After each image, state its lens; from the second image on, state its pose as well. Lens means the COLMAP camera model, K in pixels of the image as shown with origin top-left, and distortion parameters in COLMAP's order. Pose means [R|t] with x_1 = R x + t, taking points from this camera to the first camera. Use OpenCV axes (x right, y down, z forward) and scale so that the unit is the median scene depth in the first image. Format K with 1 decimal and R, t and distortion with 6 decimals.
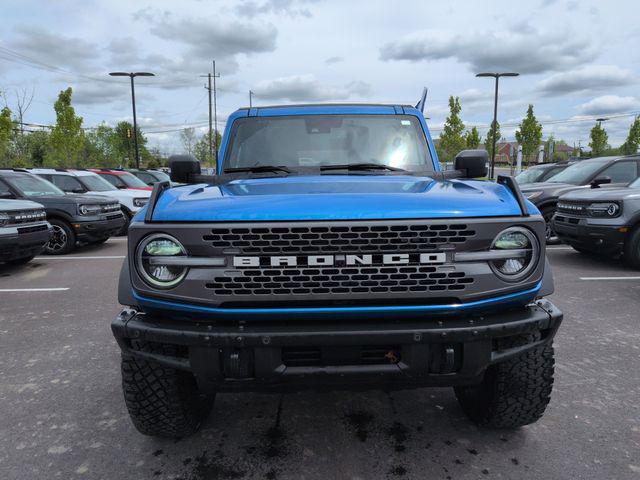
lens RADIAL K [[450.5, 0, 320.3], [0, 450.5, 246.4], [0, 0, 1]] dist [0.018717, -0.001280]
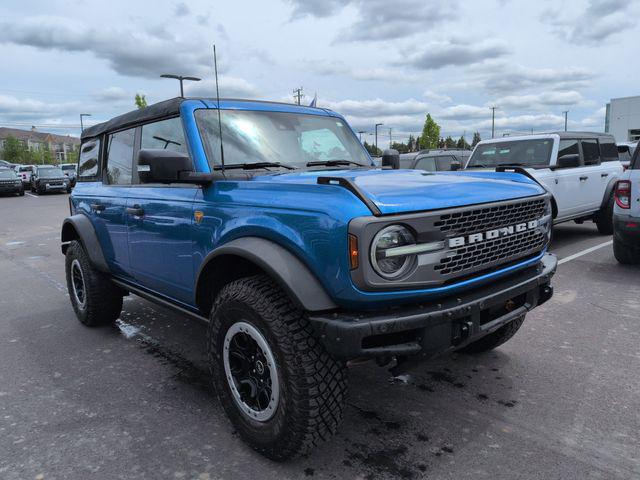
lens RADIAL K [[458.6, 0, 320.0], [0, 458.6, 240.0], [0, 0, 1]] dist [0.005797, -0.001962]
pose [[0.763092, -0.109771, 0.636899, -1.170436], [0.121072, 0.992304, 0.025965, -0.043561], [-0.634848, 0.057297, 0.770509, 0.319021]]
